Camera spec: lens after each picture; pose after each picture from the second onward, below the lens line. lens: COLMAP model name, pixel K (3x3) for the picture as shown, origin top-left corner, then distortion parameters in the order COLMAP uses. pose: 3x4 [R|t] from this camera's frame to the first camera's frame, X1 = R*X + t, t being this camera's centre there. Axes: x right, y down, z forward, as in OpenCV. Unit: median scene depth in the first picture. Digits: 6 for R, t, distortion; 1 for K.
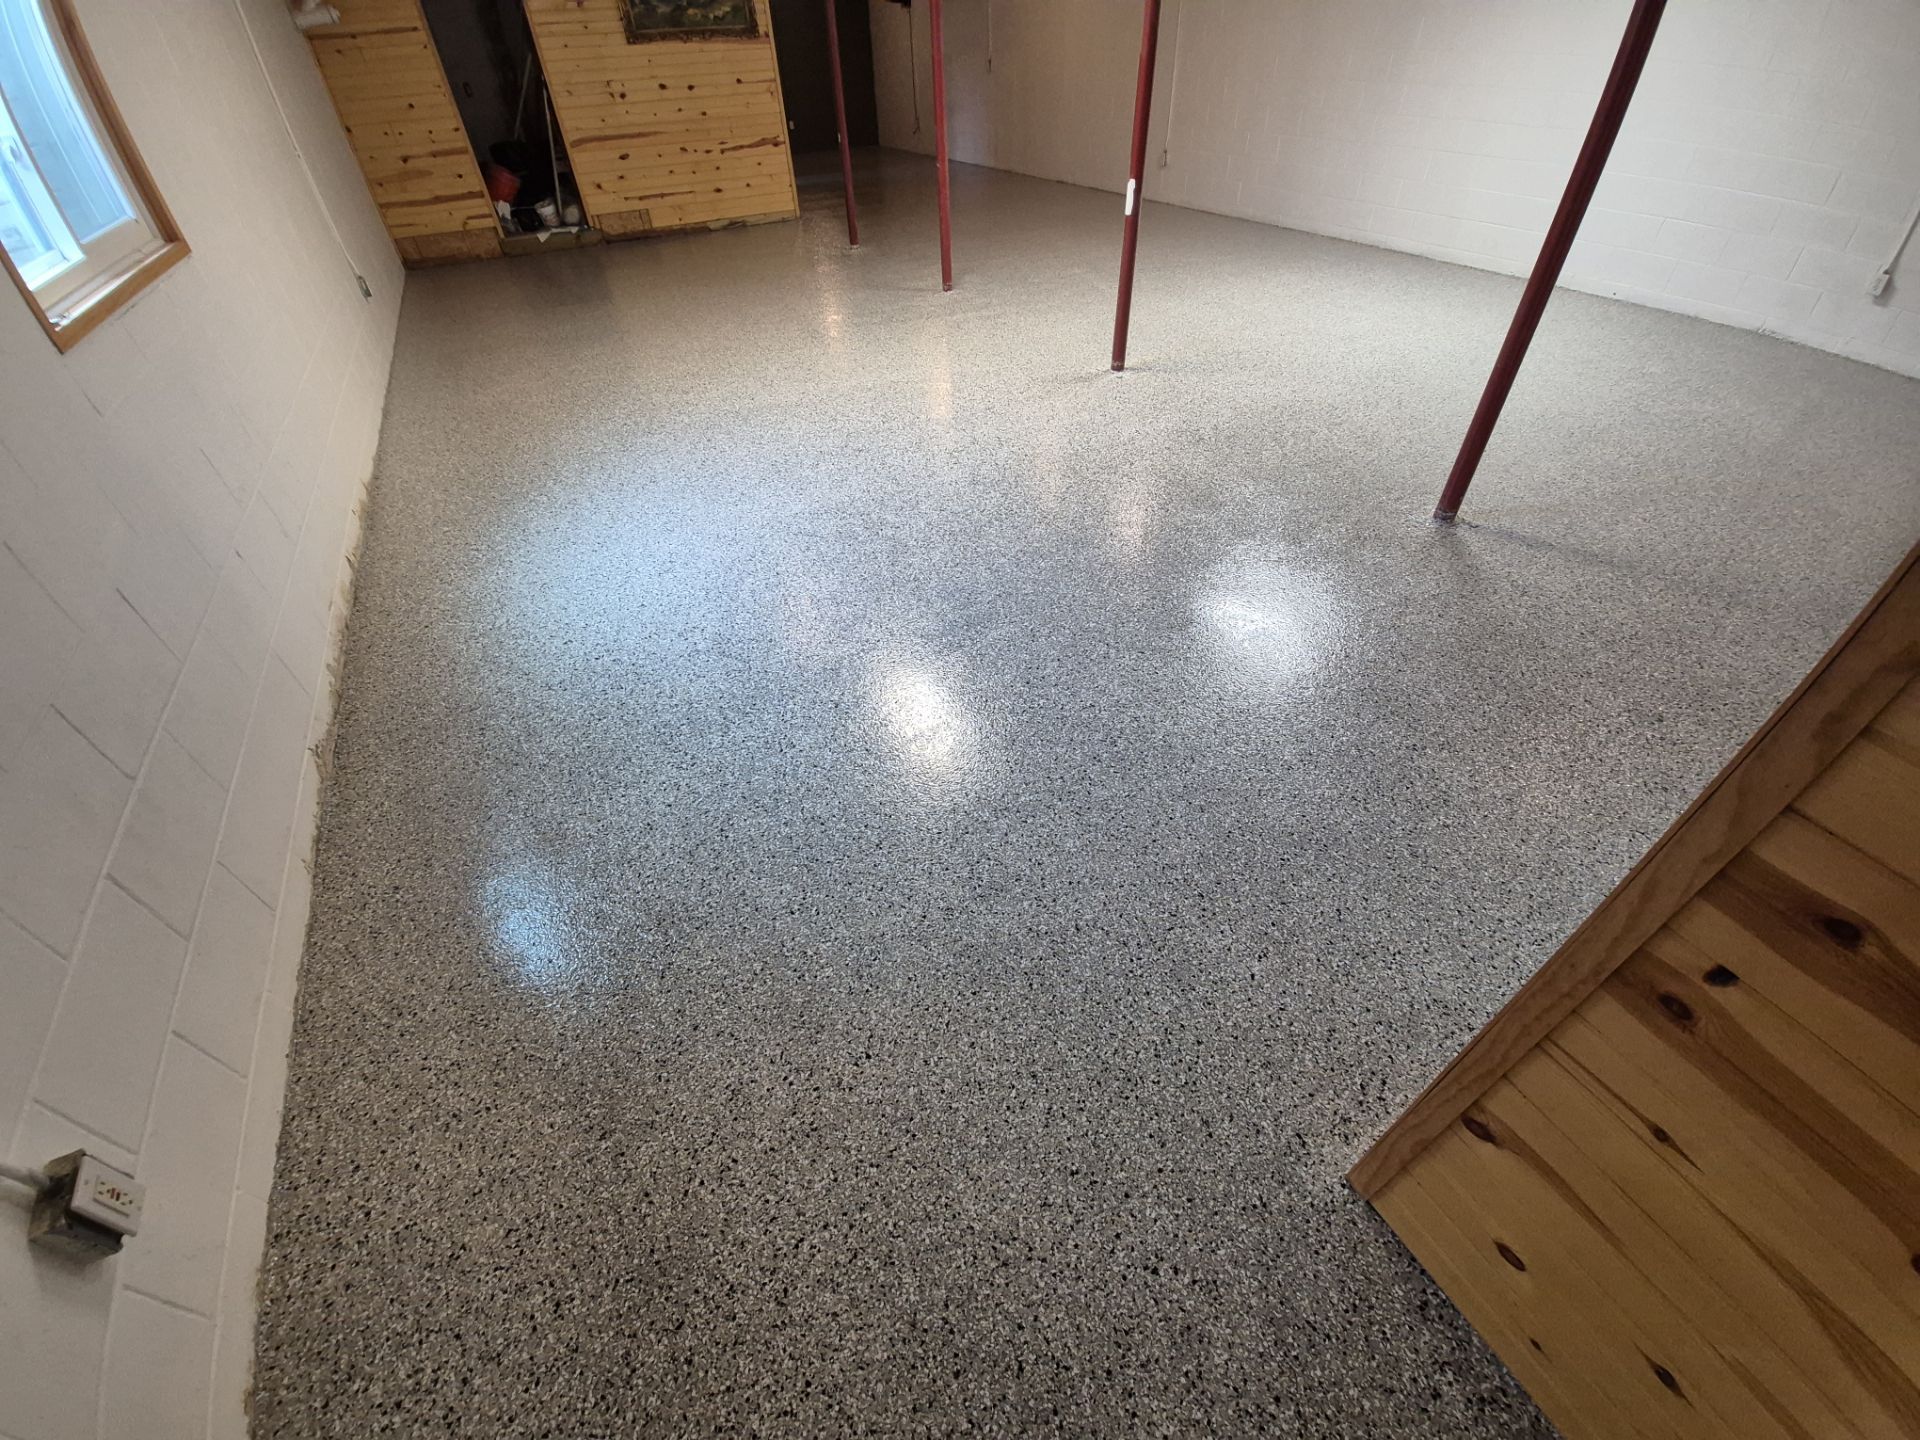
lens RADIAL K [[770.1, 0, 962.3], [0, 770.1, 708.5], [0, 0, 1]] dist [0.000956, -0.011037]
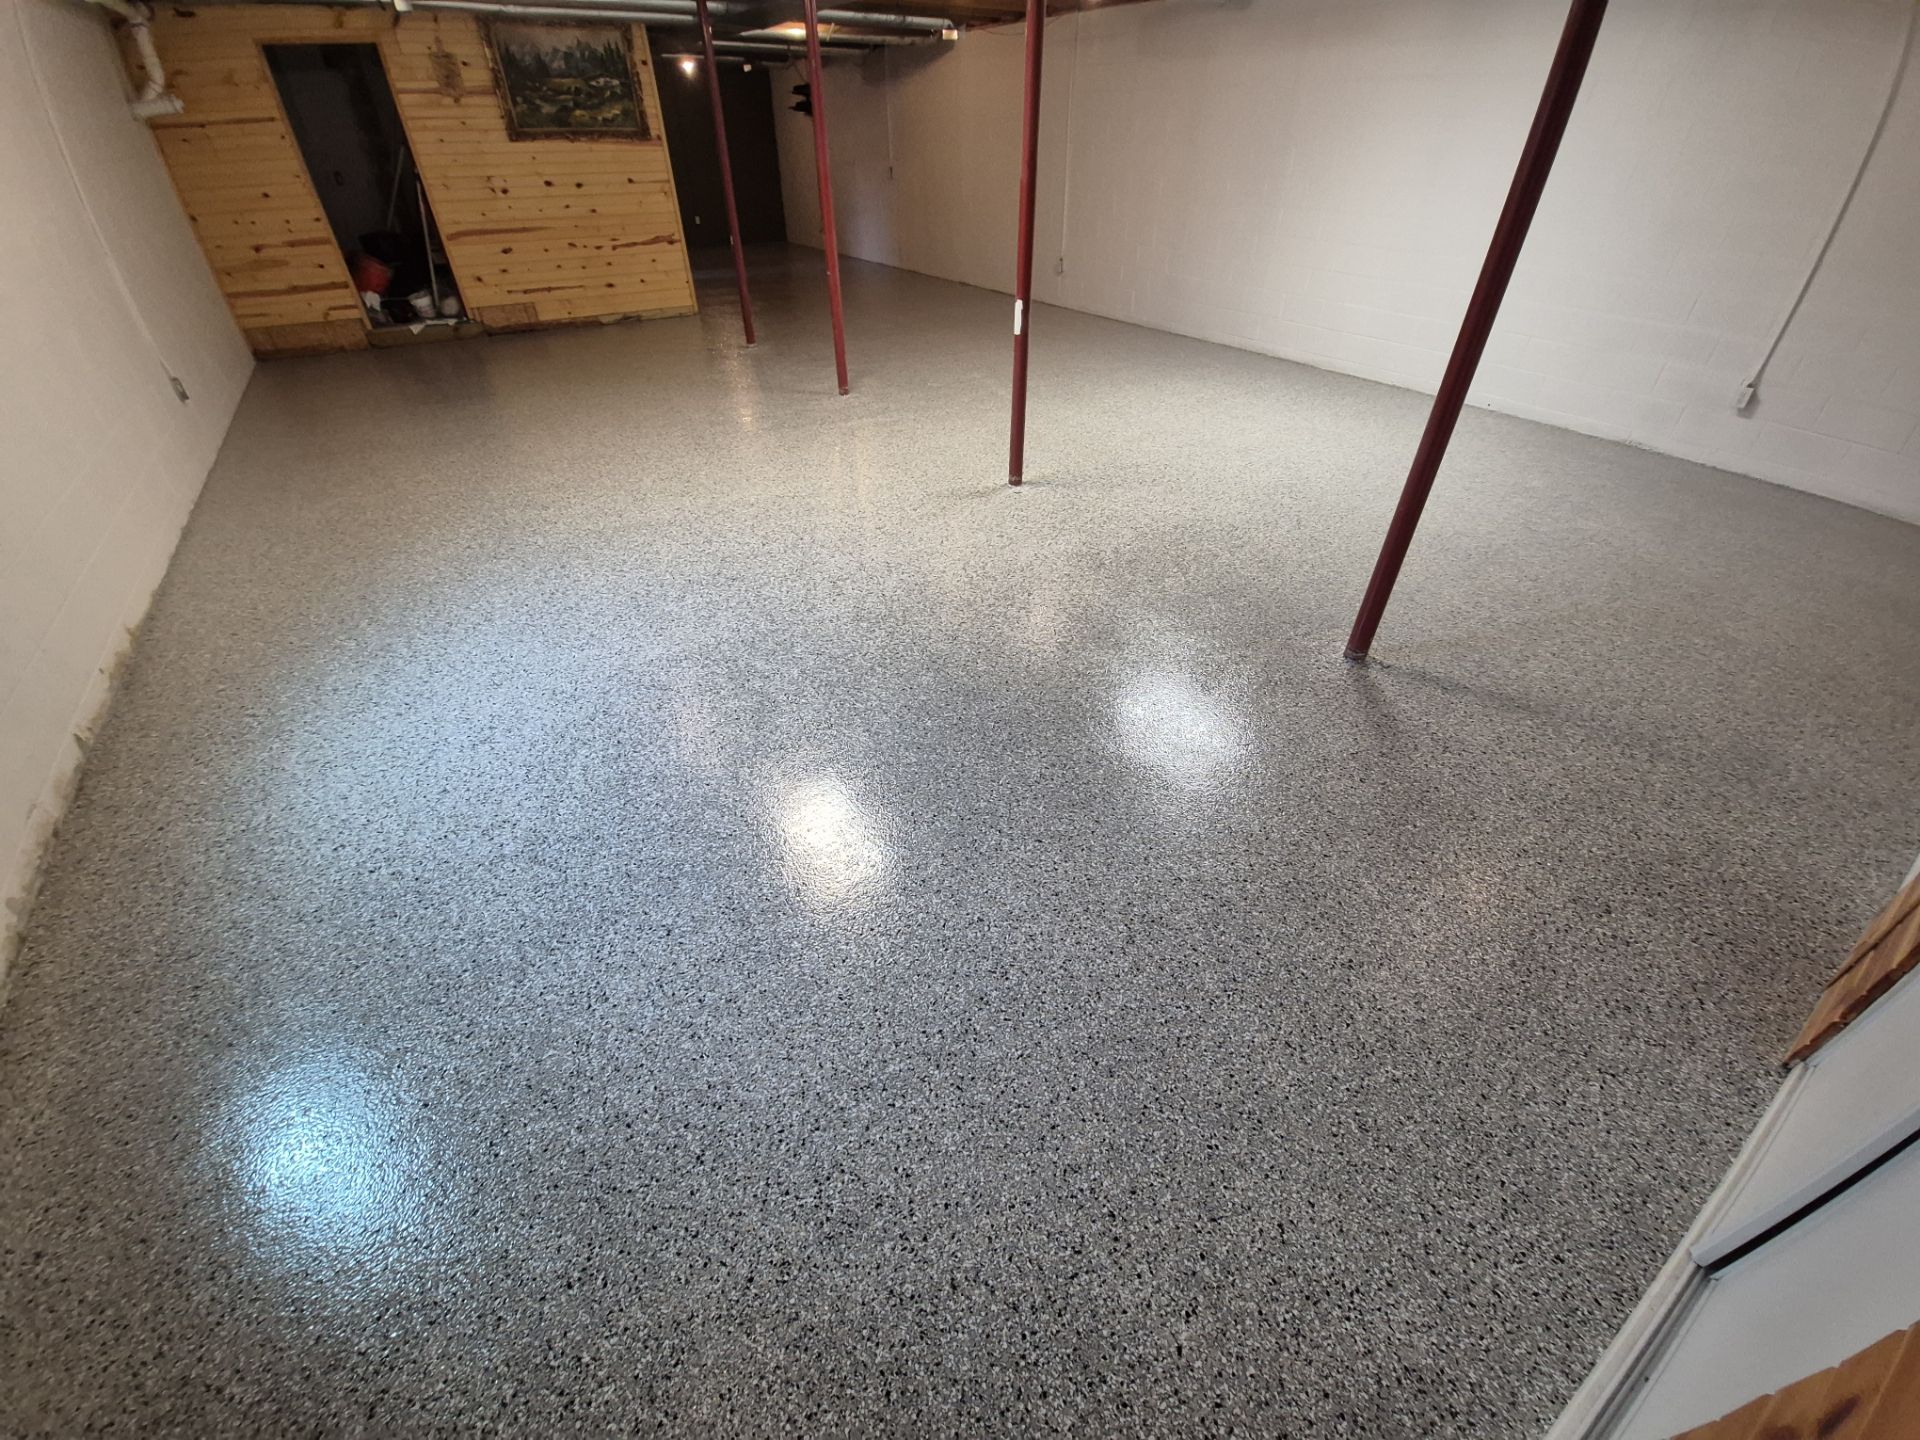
lens RADIAL K [[770.1, 0, 962.3], [0, 770.1, 708.5], [0, 0, 1]] dist [0.000956, -0.011037]
pose [[0.995290, -0.025325, 0.093578, 0.040126], [0.033224, 0.995925, -0.083845, -0.085802], [-0.091073, 0.086559, 0.992075, 0.078431]]
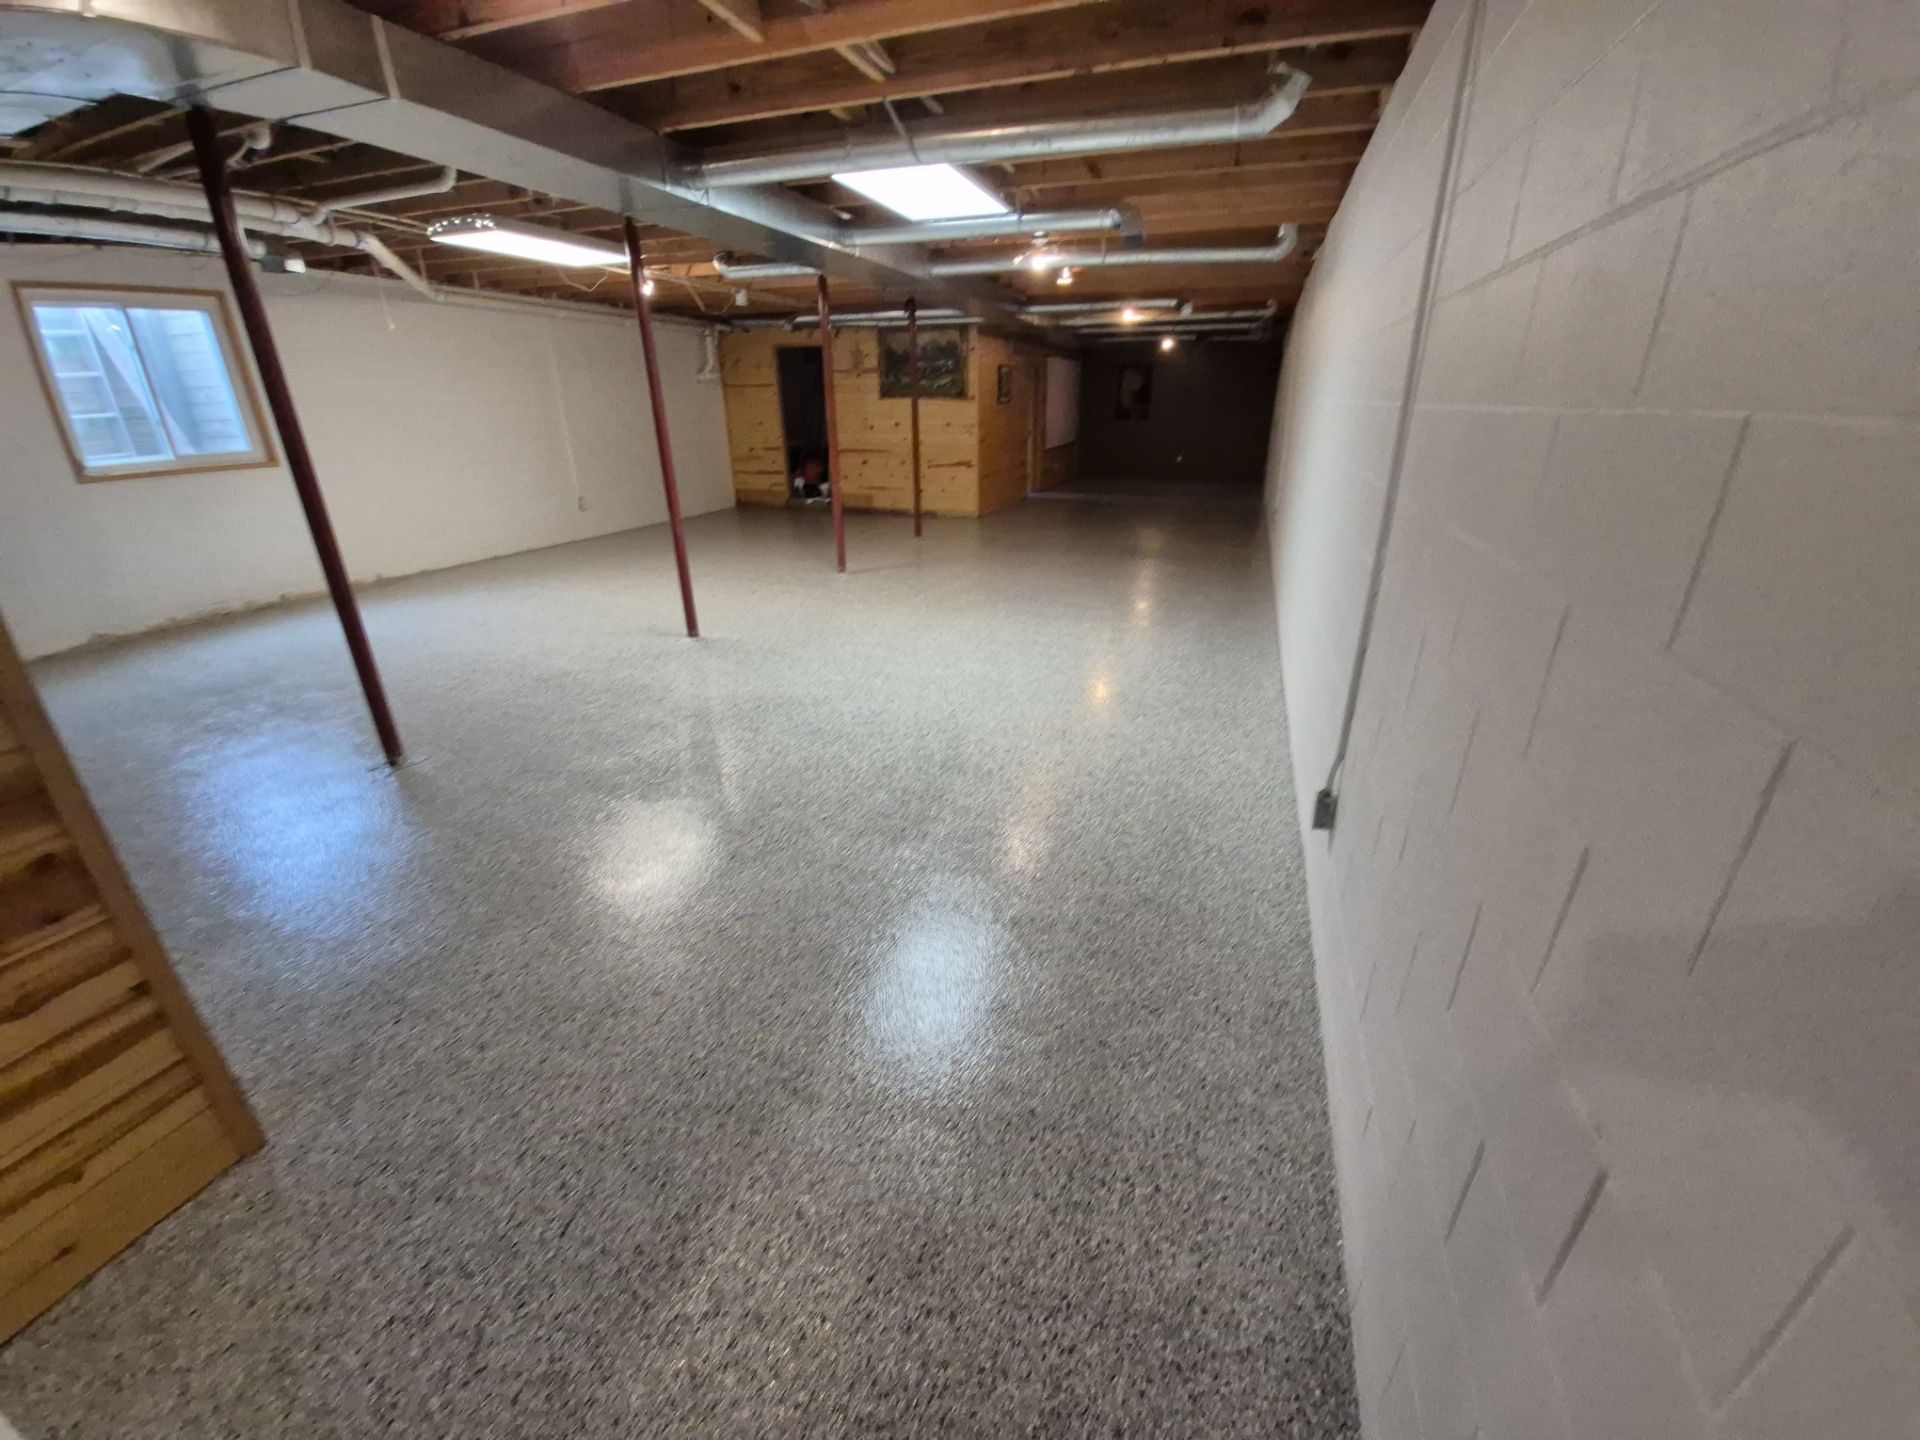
lens RADIAL K [[768.6, 0, 962.5], [0, 768.6, 711.8], [0, 0, 1]] dist [0.002407, -0.012477]
pose [[0.677520, 0.308422, -0.667714, 1.435574], [-0.496910, 0.861256, -0.106387, -0.438712], [0.542261, 0.403873, 0.736777, 0.379091]]
